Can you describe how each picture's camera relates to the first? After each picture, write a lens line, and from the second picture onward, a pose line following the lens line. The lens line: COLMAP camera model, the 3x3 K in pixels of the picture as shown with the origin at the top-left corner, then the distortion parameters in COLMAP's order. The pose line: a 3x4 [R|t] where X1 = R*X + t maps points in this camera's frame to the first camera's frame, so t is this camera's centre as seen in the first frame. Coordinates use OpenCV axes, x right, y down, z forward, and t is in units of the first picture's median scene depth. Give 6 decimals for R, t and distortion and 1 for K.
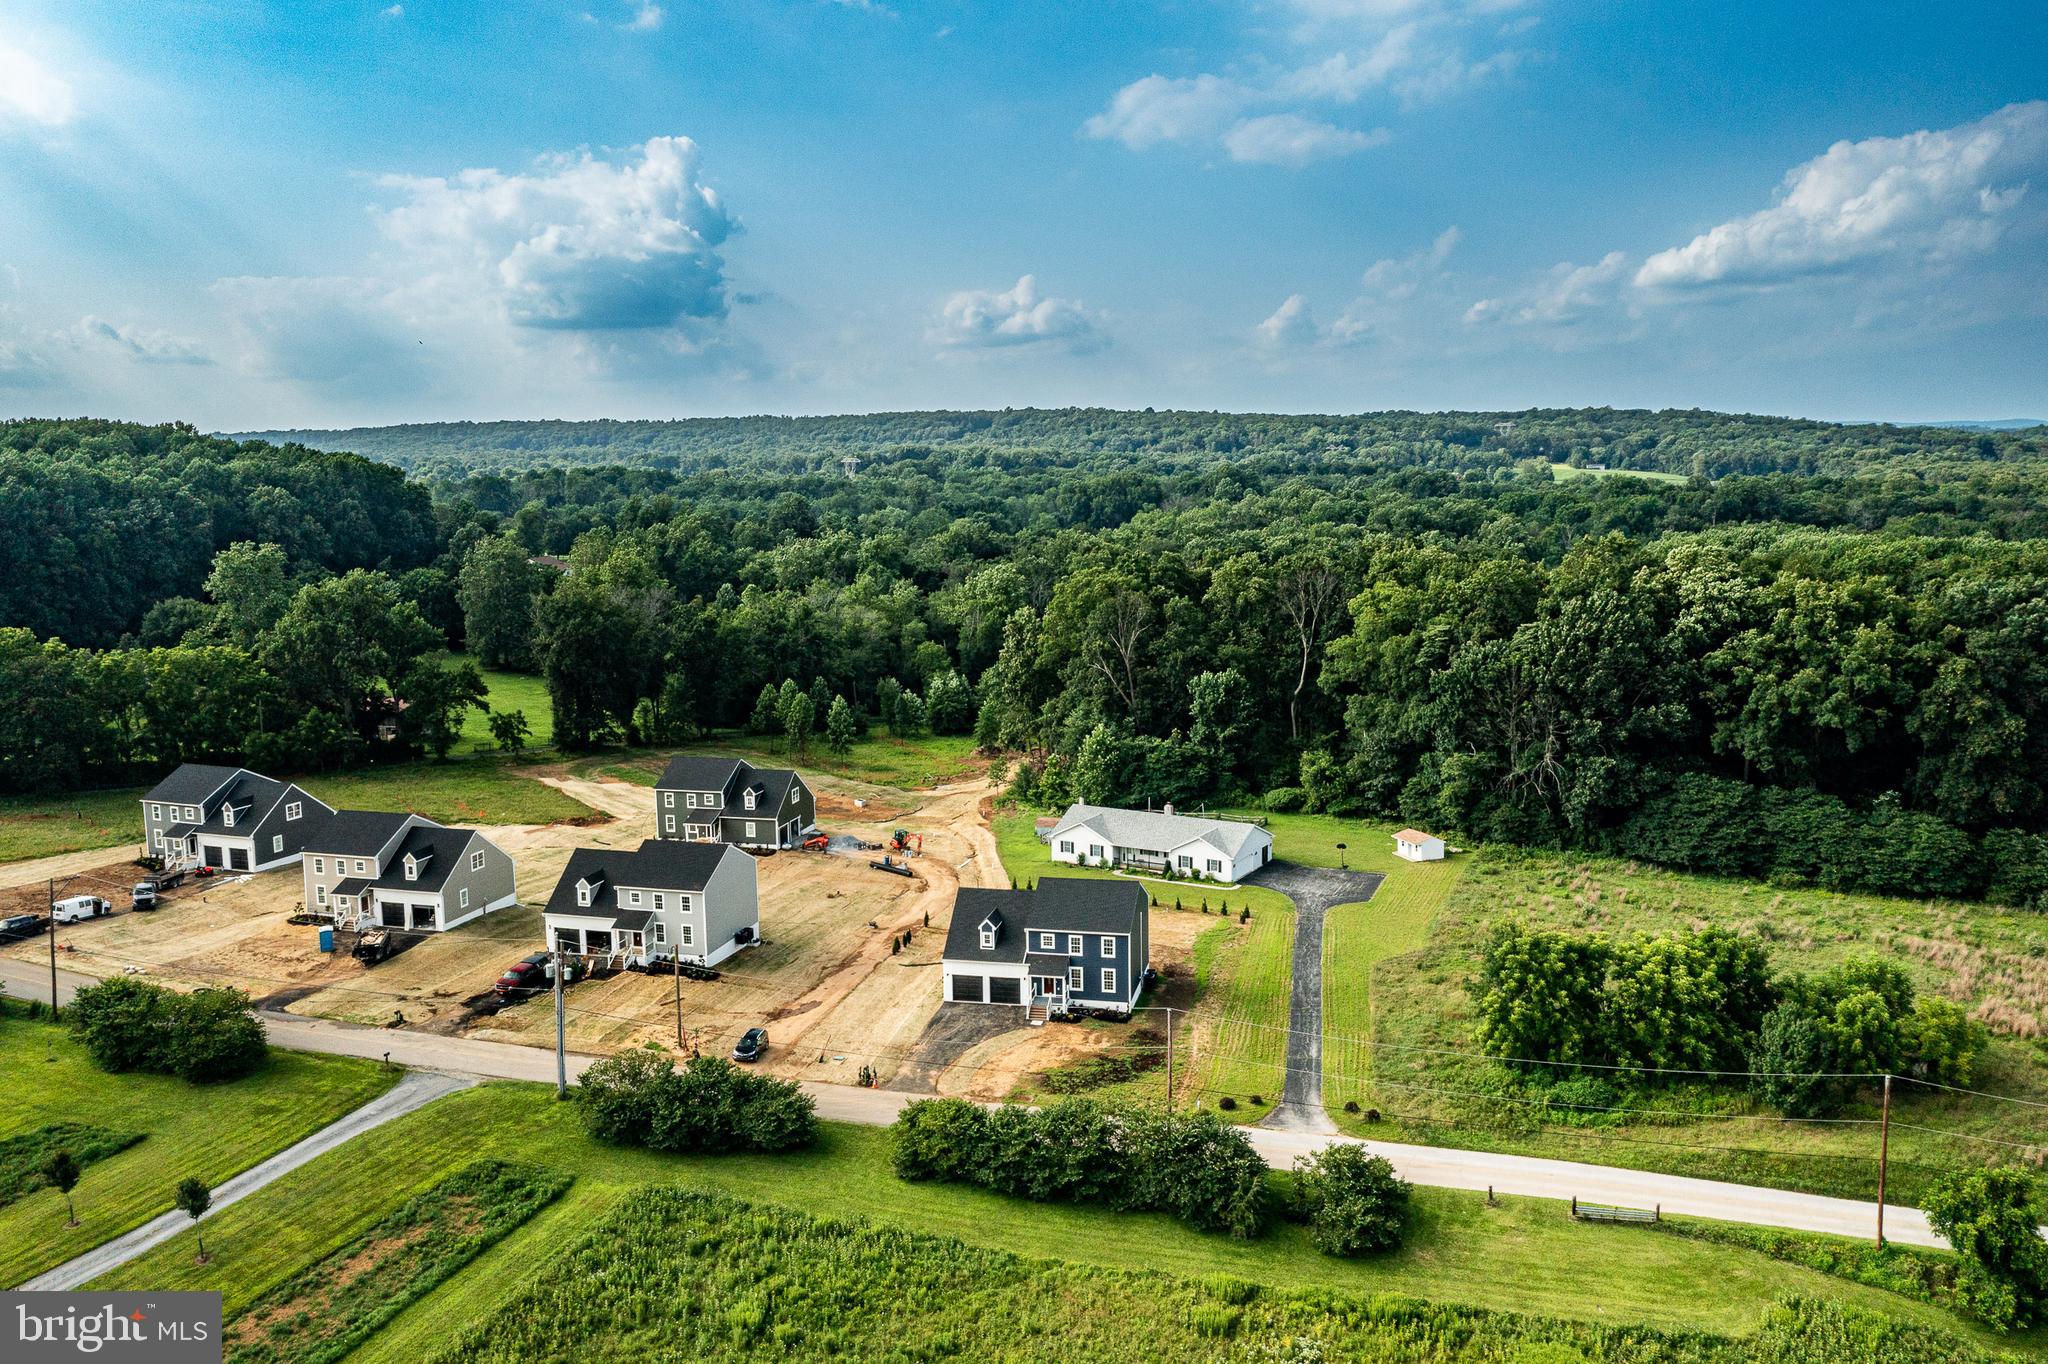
lens RADIAL K [[1622.2, 0, 1023.8], [0, 1622.2, 664.9], [0, 0, 1]] dist [-0.041066, 0.131165]
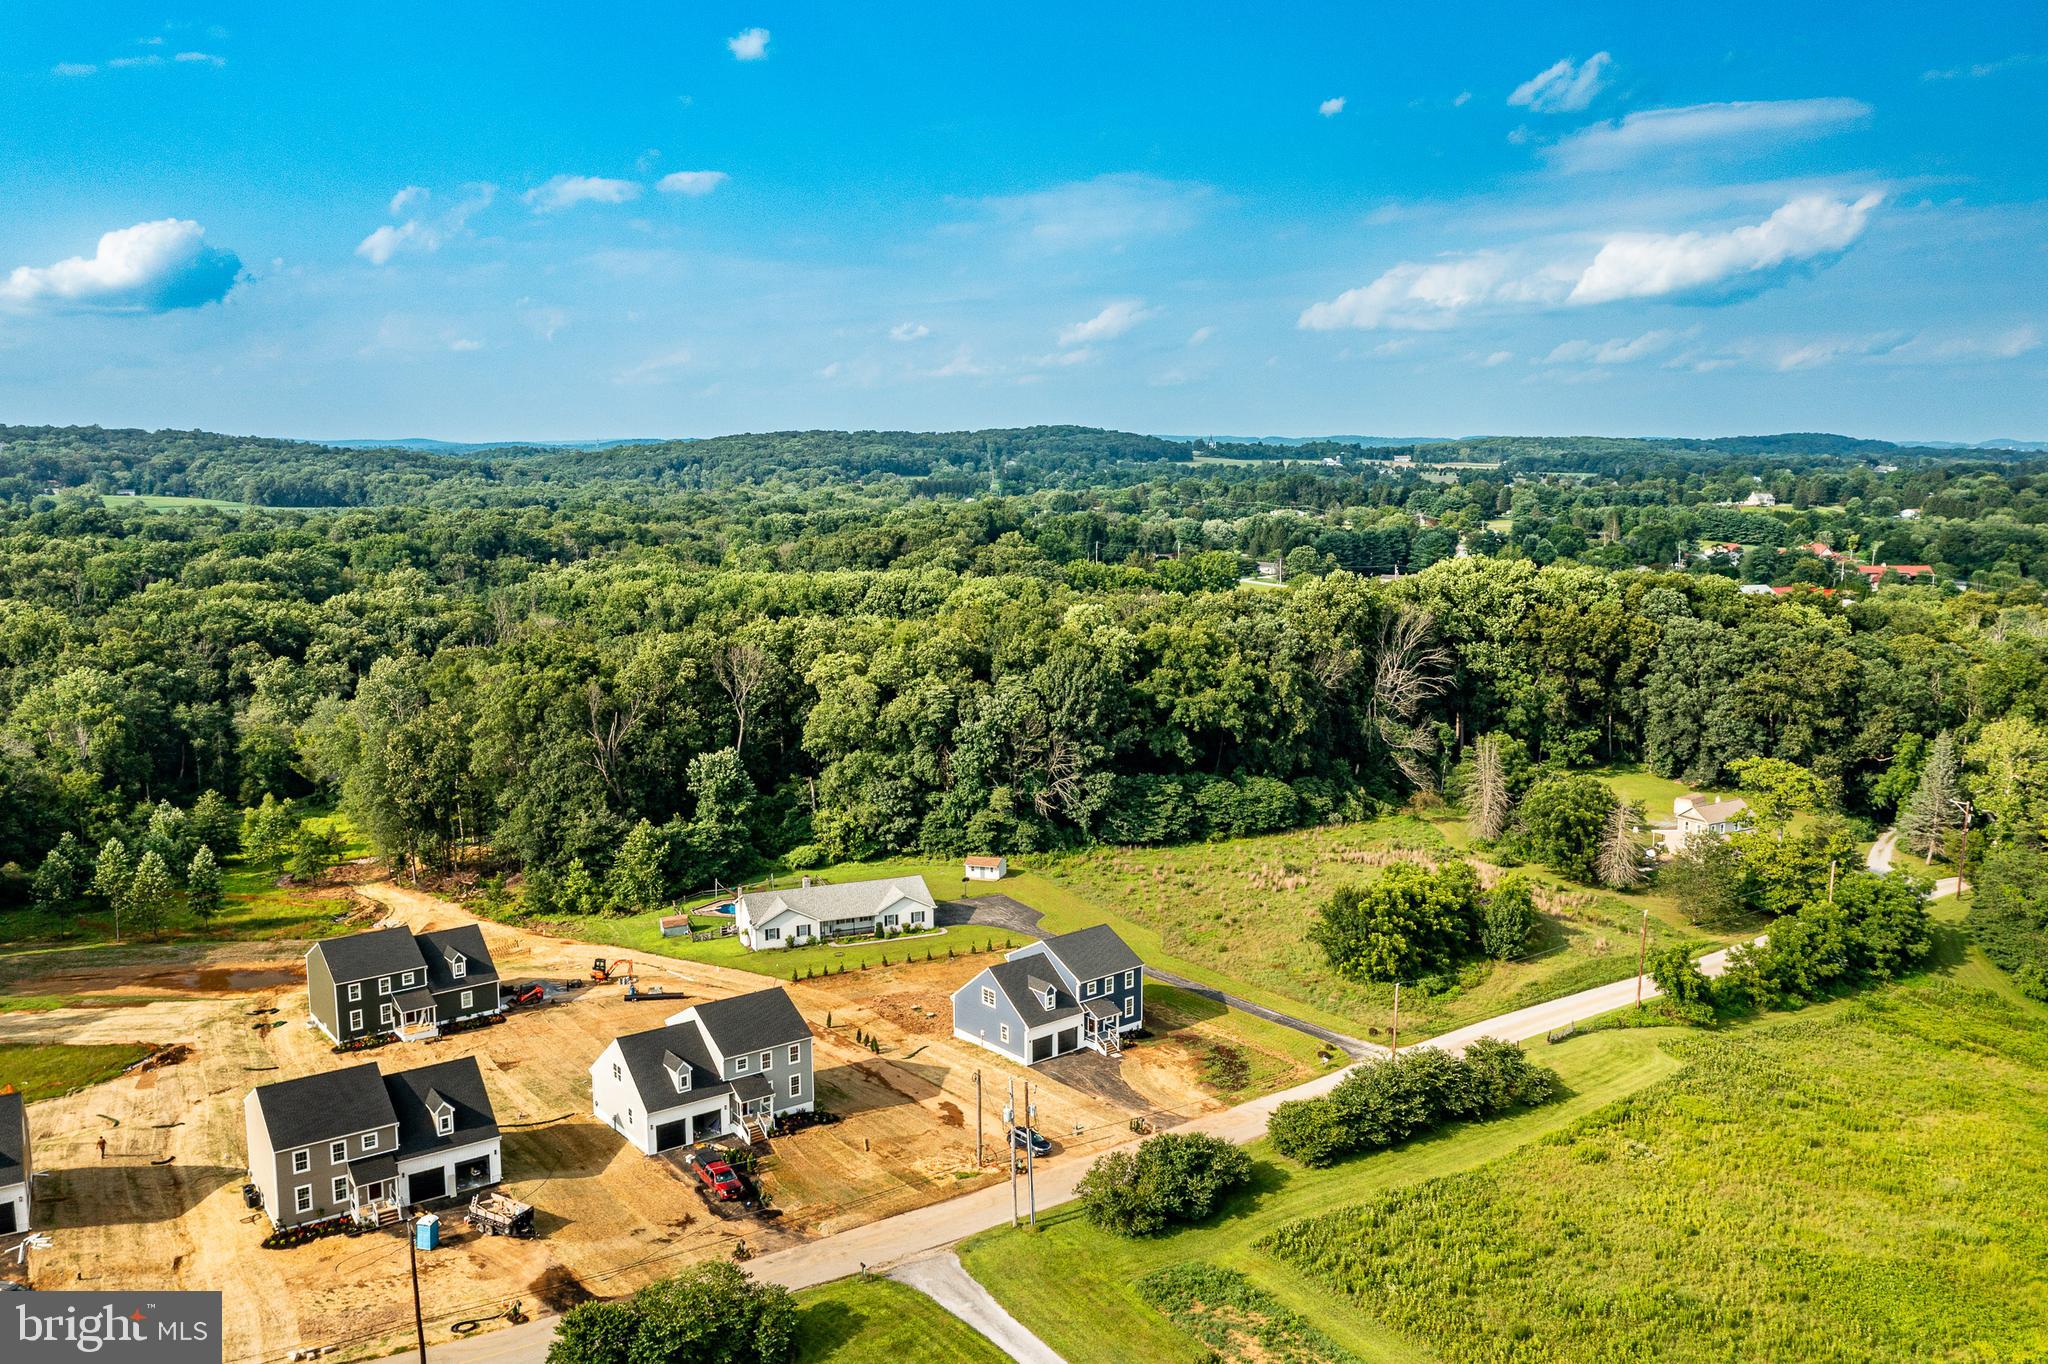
lens RADIAL K [[1618.1, 0, 1028.3], [0, 1618.1, 675.5], [0, 0, 1]] dist [-0.038574, 0.140967]
pose [[0.611382, -0.100467, 0.784932, -0.708913], [0.102456, 0.993609, 0.047374, -0.090758], [-0.784675, 0.051458, 0.617768, 0.227546]]
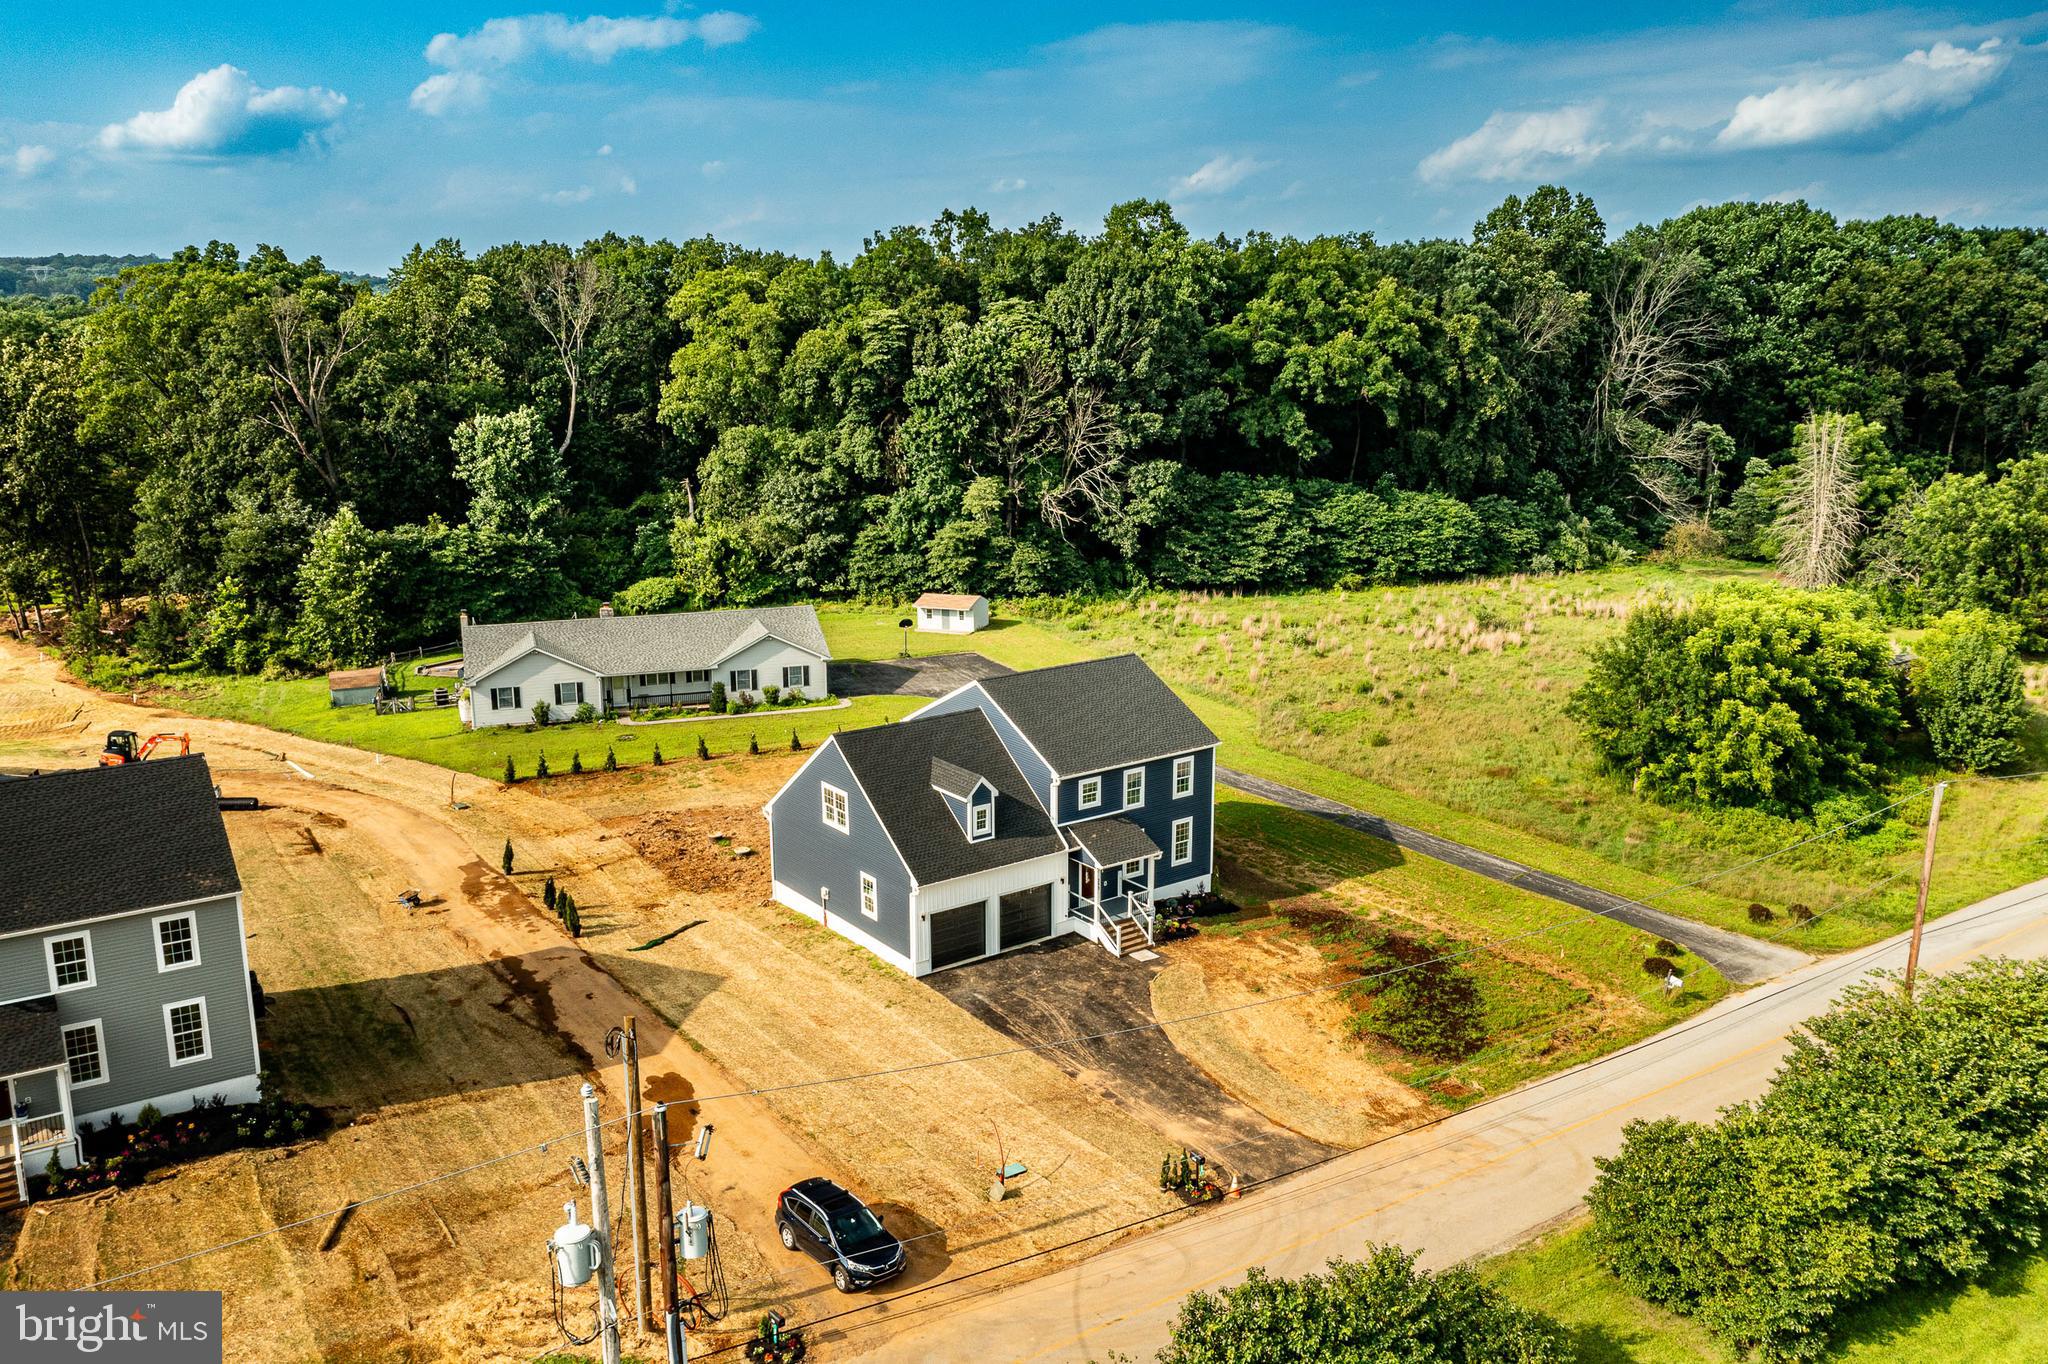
lens RADIAL K [[1622.2, 0, 1023.8], [0, 1622.2, 664.9], [0, 0, 1]] dist [-0.041066, 0.131165]
pose [[0.656699, -0.149515, 0.739183, -0.272760], [0.093806, 0.988733, 0.116653, 0.056799], [-0.748296, -0.007266, 0.663325, 0.533844]]
